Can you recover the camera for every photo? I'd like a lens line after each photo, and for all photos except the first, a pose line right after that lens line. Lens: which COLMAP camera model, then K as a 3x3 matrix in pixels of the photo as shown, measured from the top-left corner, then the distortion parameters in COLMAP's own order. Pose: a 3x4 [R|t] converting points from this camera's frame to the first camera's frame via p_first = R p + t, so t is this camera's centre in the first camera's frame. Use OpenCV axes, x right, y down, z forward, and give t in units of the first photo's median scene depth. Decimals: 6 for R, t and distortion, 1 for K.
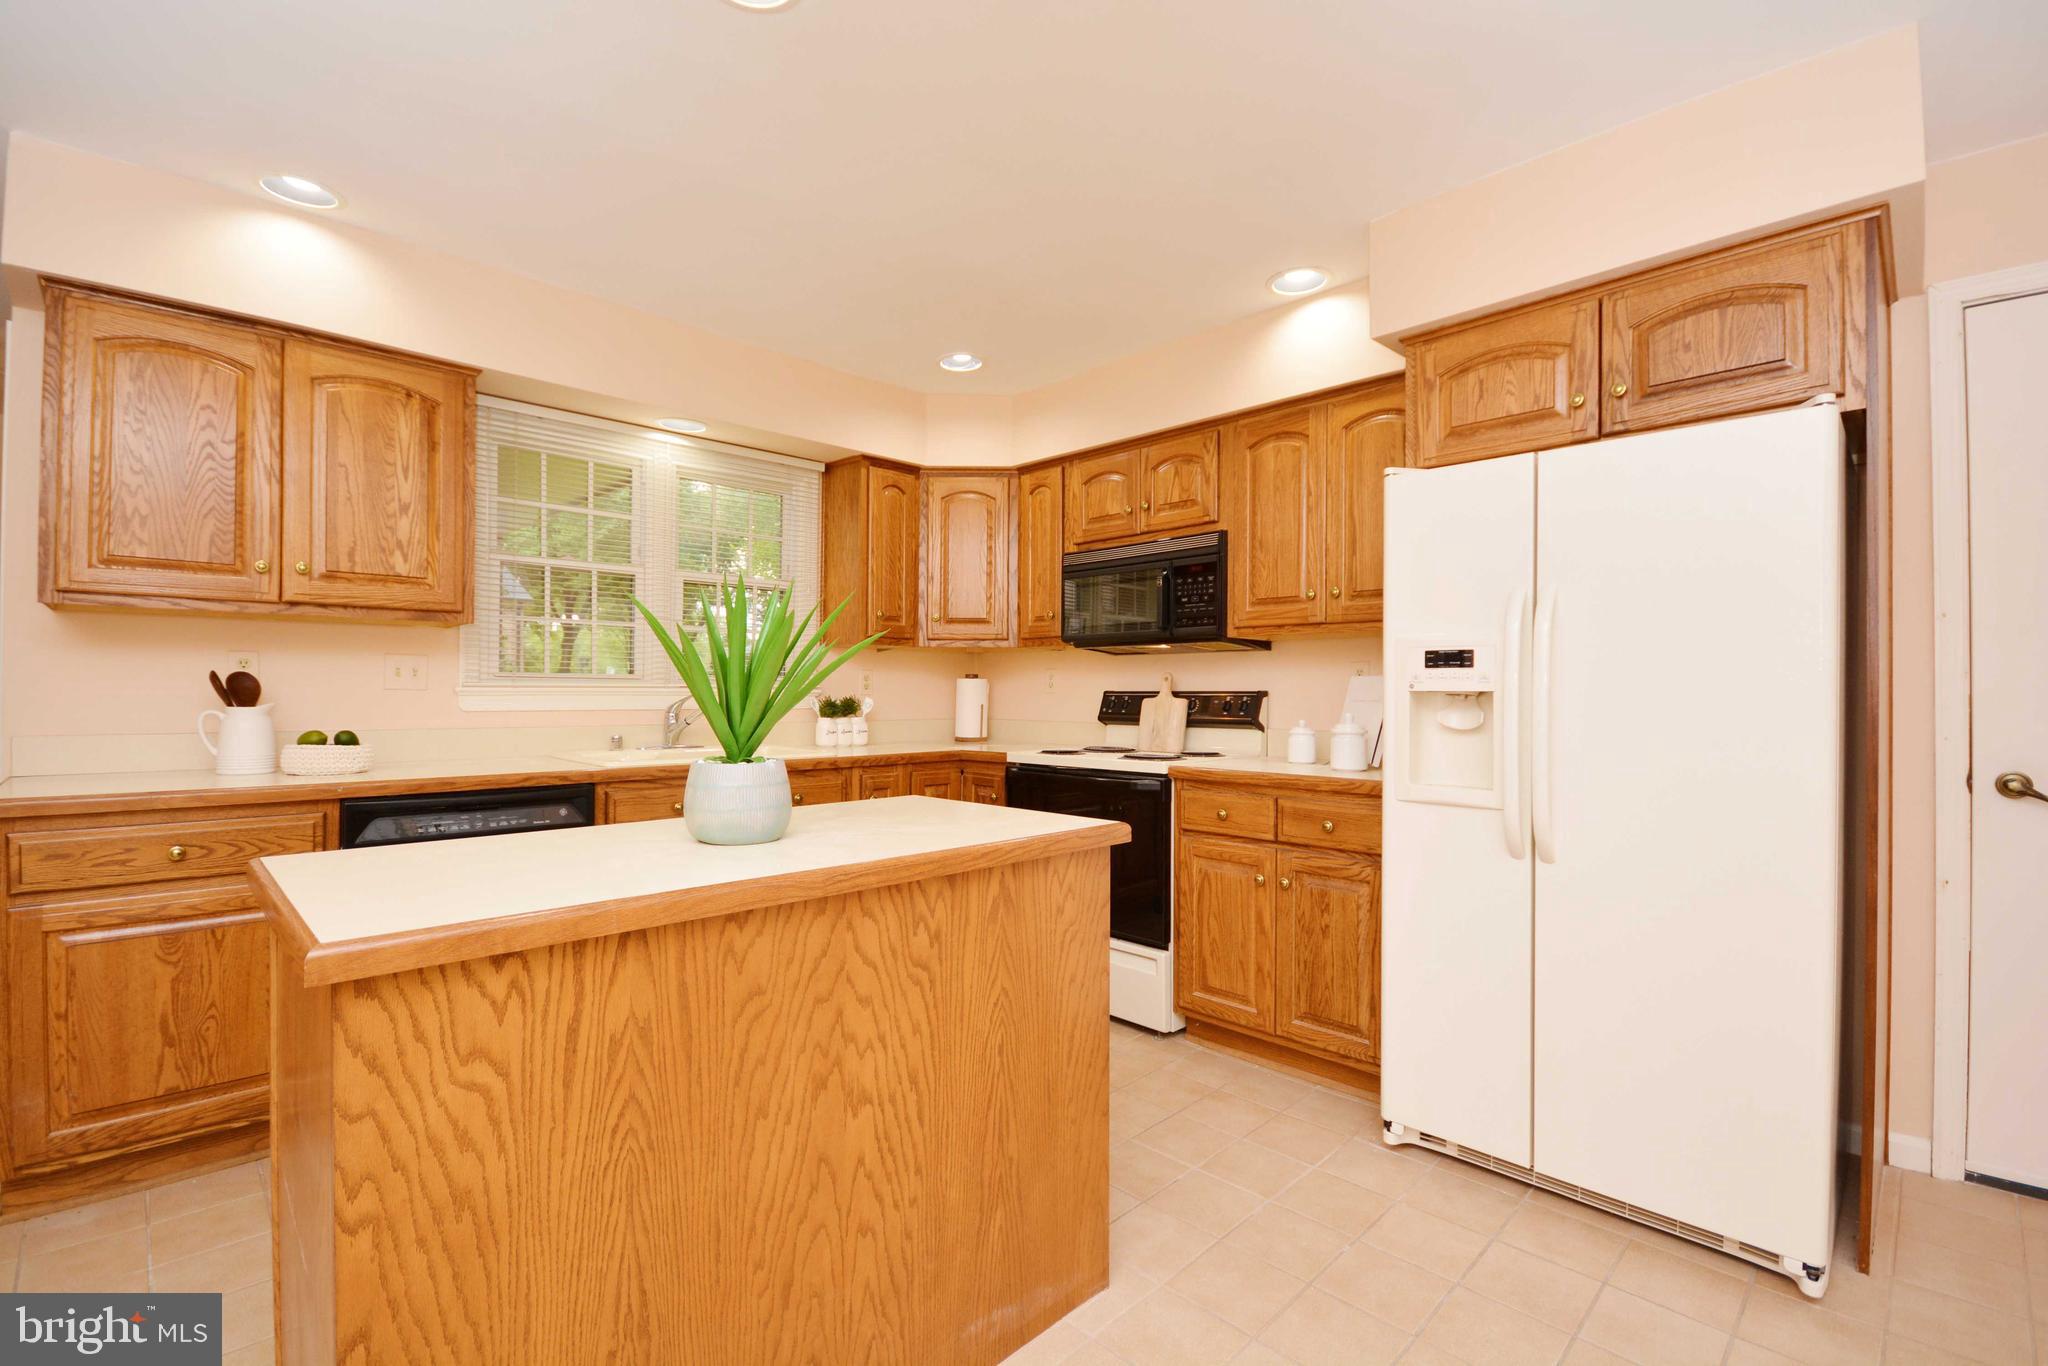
lens RADIAL K [[904.7, 0, 1032.6], [0, 904.7, 692.6], [0, 0, 1]] dist [0.001629, -0.004754]
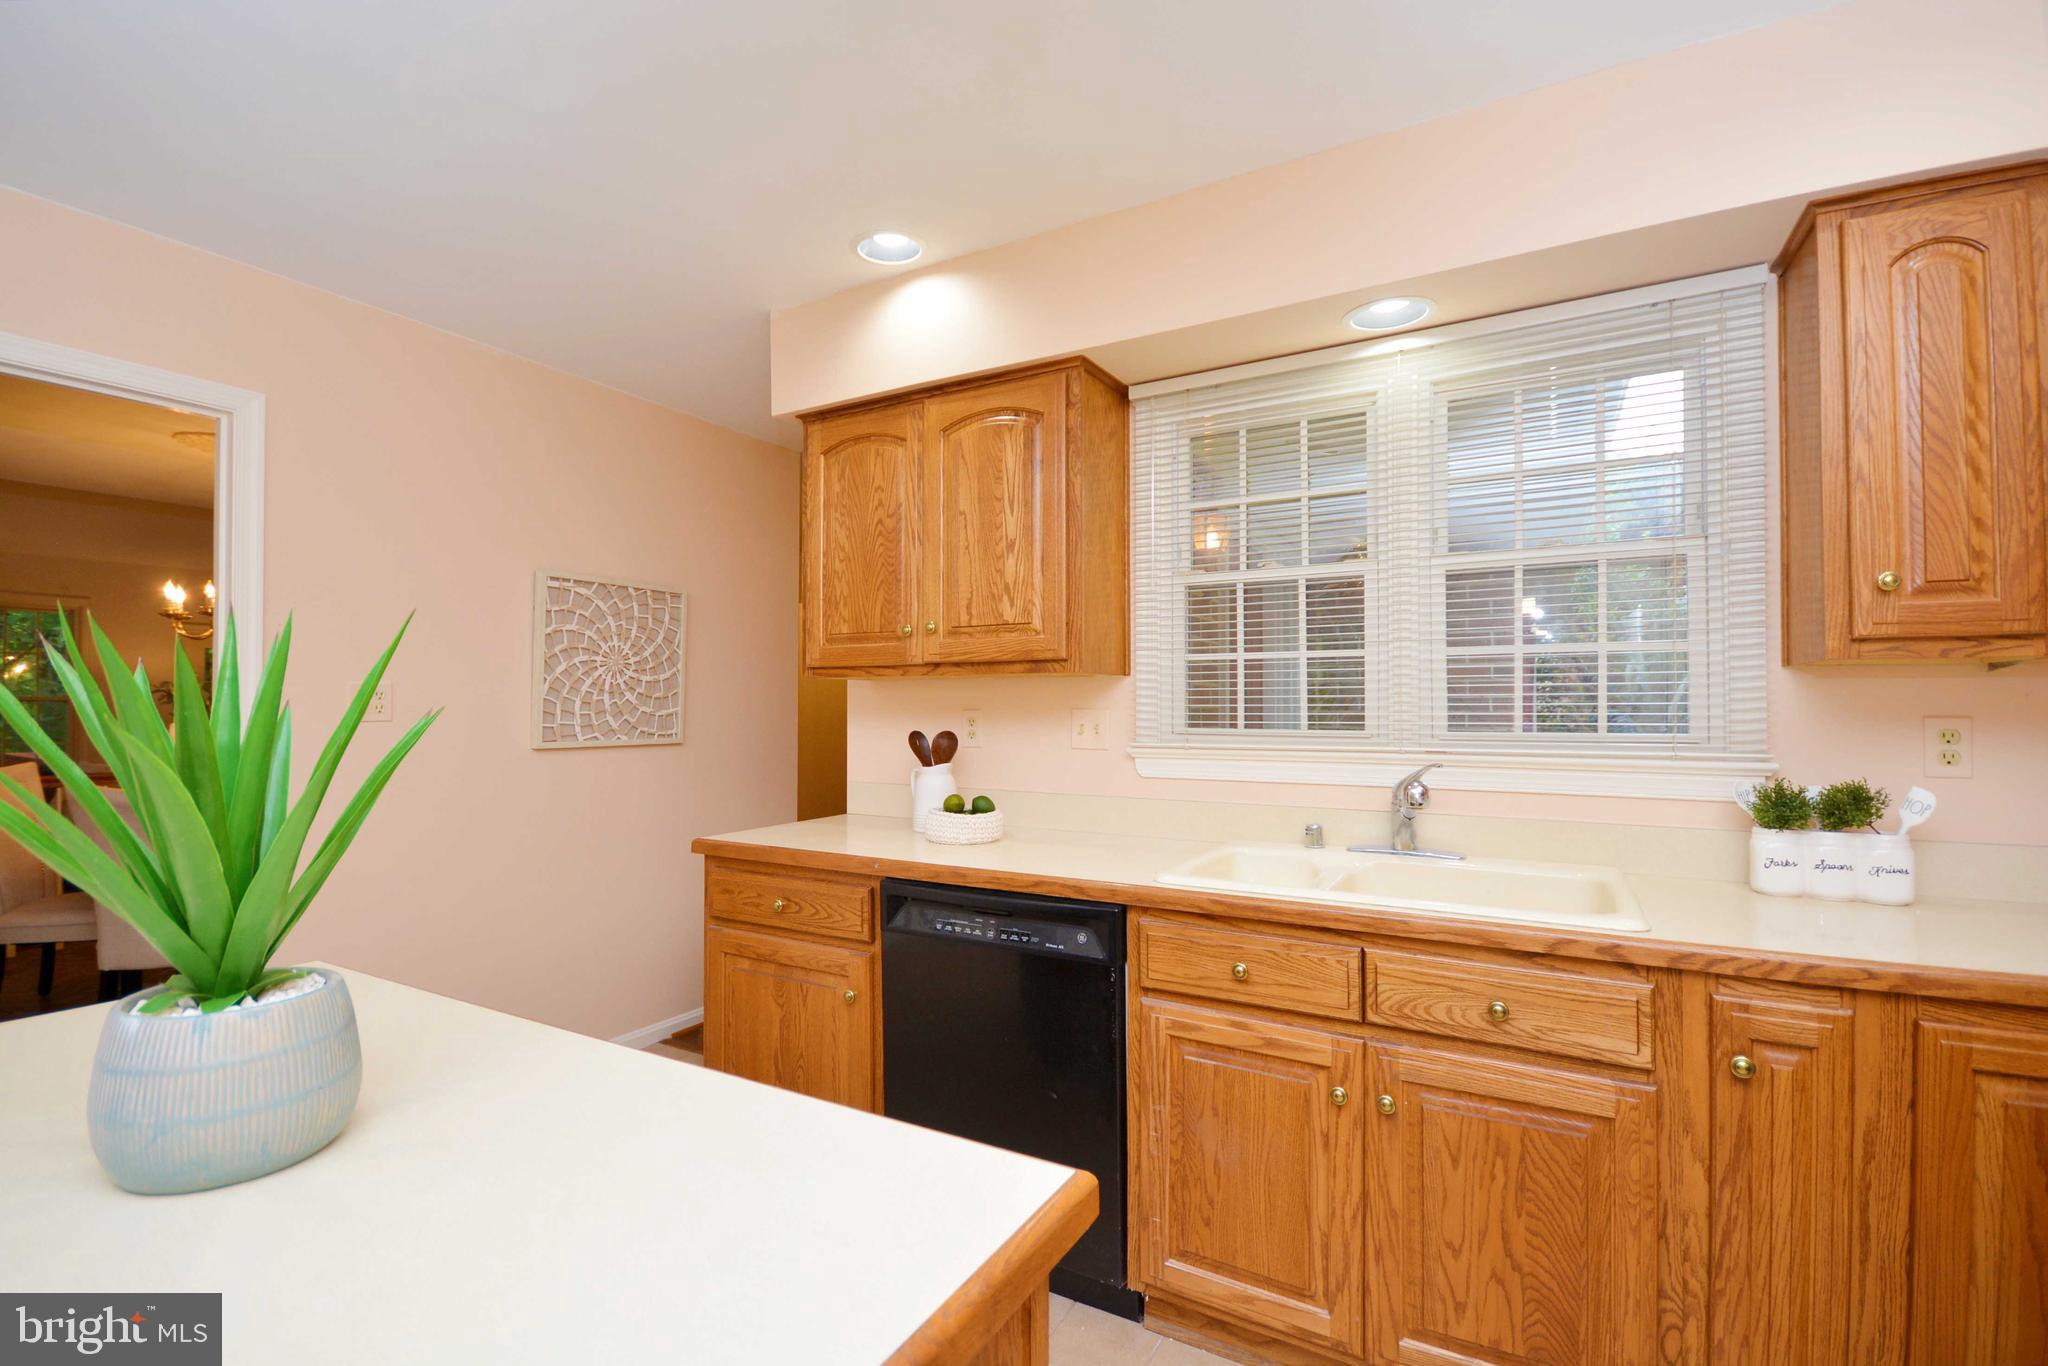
lens RADIAL K [[904.7, 0, 1032.6], [0, 904.7, 692.6], [0, 0, 1]] dist [0.001629, -0.004754]
pose [[0.272780, -0.018440, -0.961900, 0.170691], [0.000560, 0.999819, -0.019008, -0.050889], [0.962076, 0.004647, 0.272741, 0.878949]]
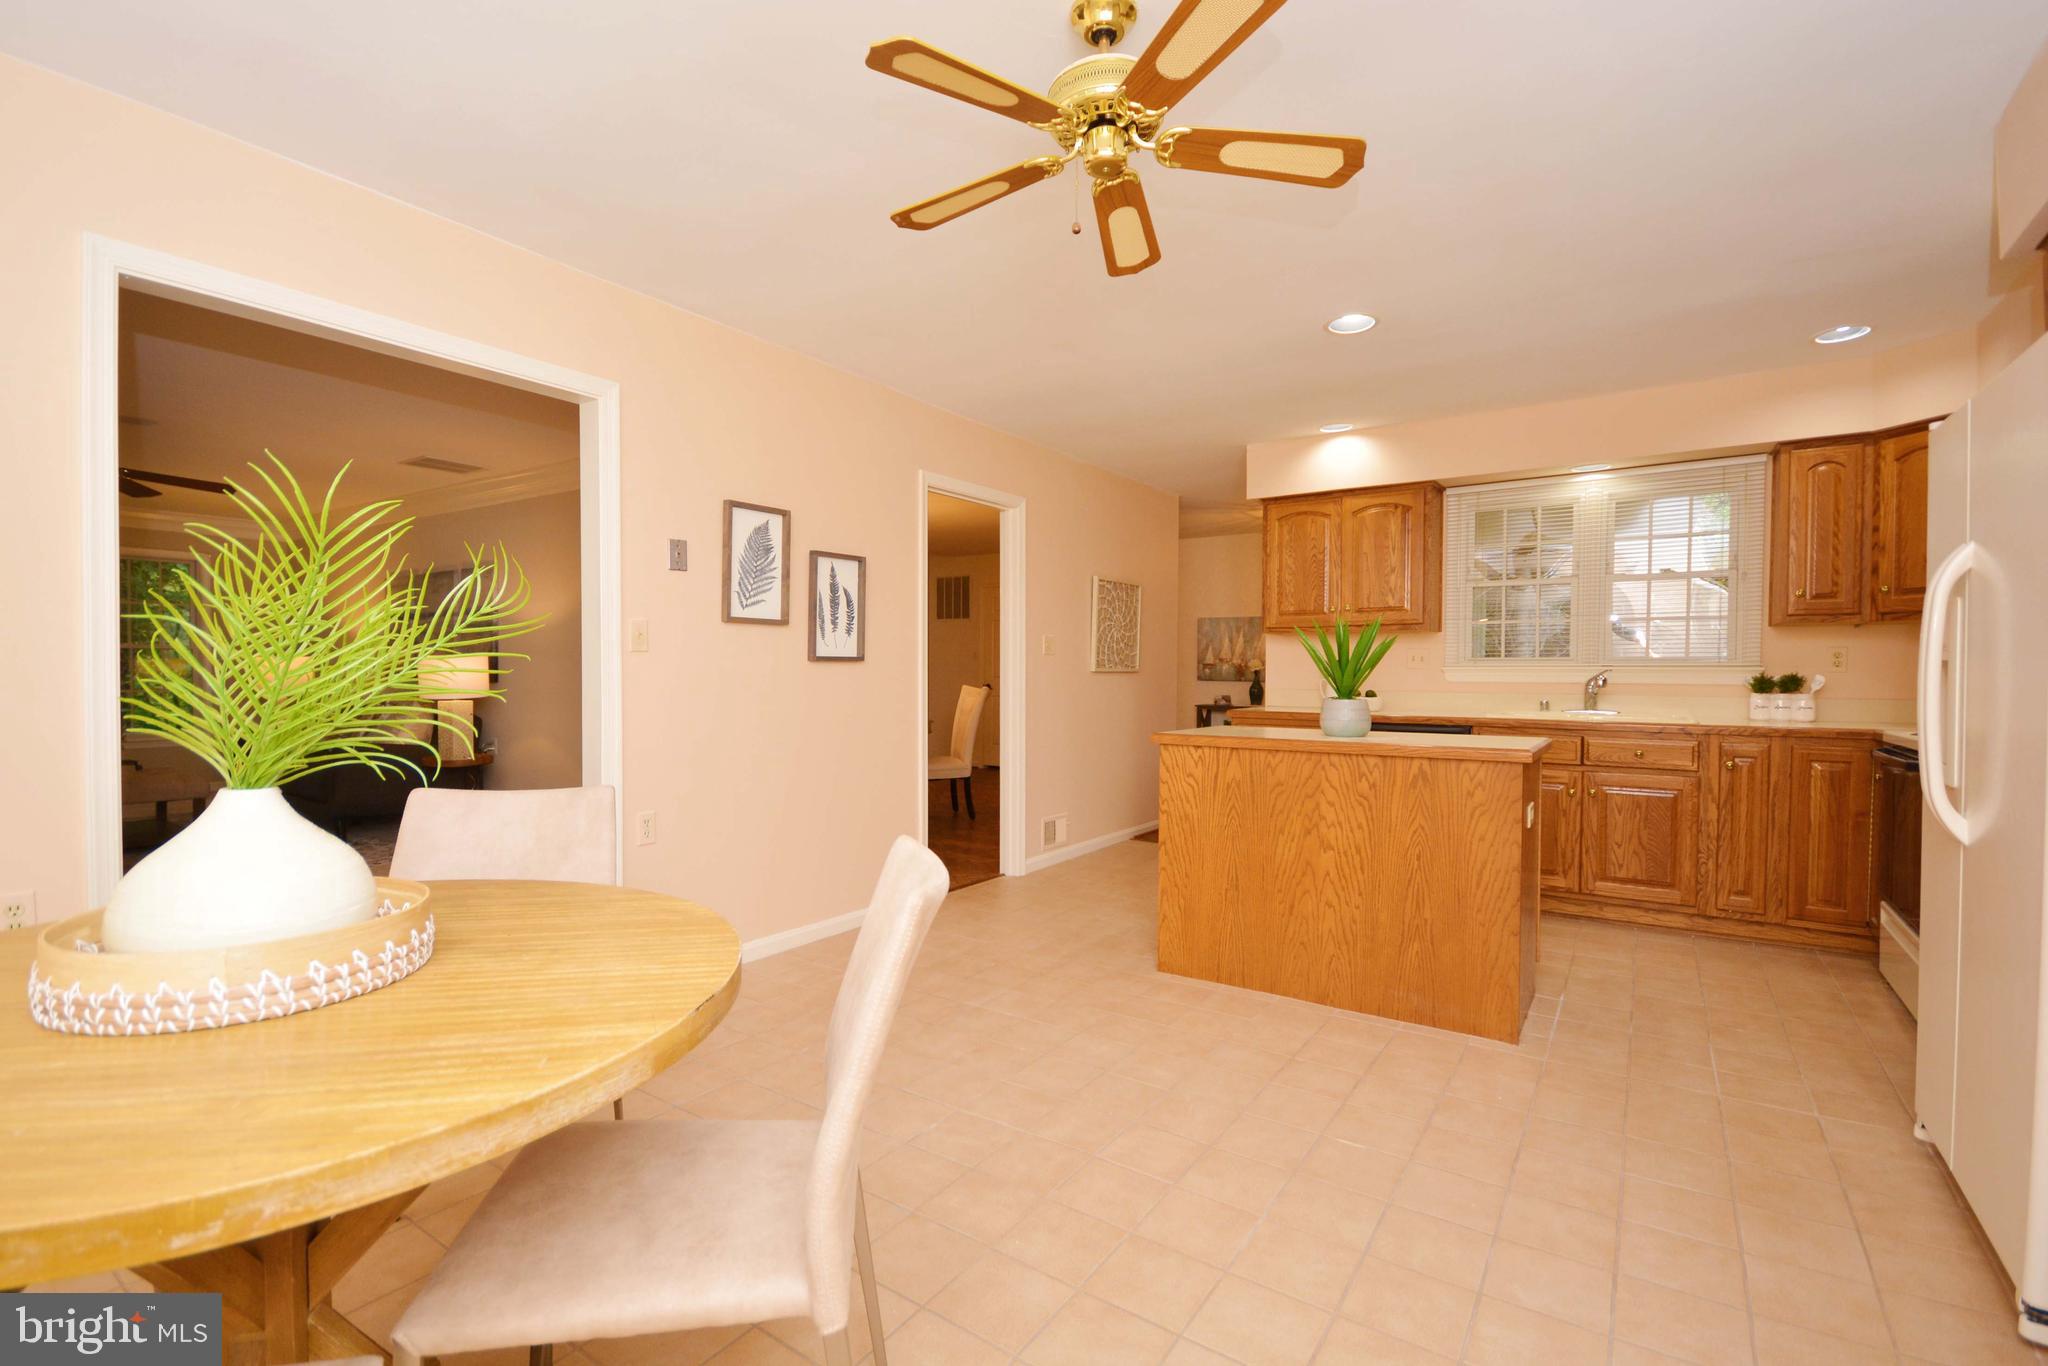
lens RADIAL K [[919.3, 0, 1030.6], [0, 919.3, 693.5], [0, 0, 1]] dist [0.009845, 0.000292]
pose [[0.196223, 0.020648, -0.980342, 1.132682], [-0.002720, 0.999786, 0.020513, 0.013189], [0.980555, -0.001358, 0.196237, -0.106707]]
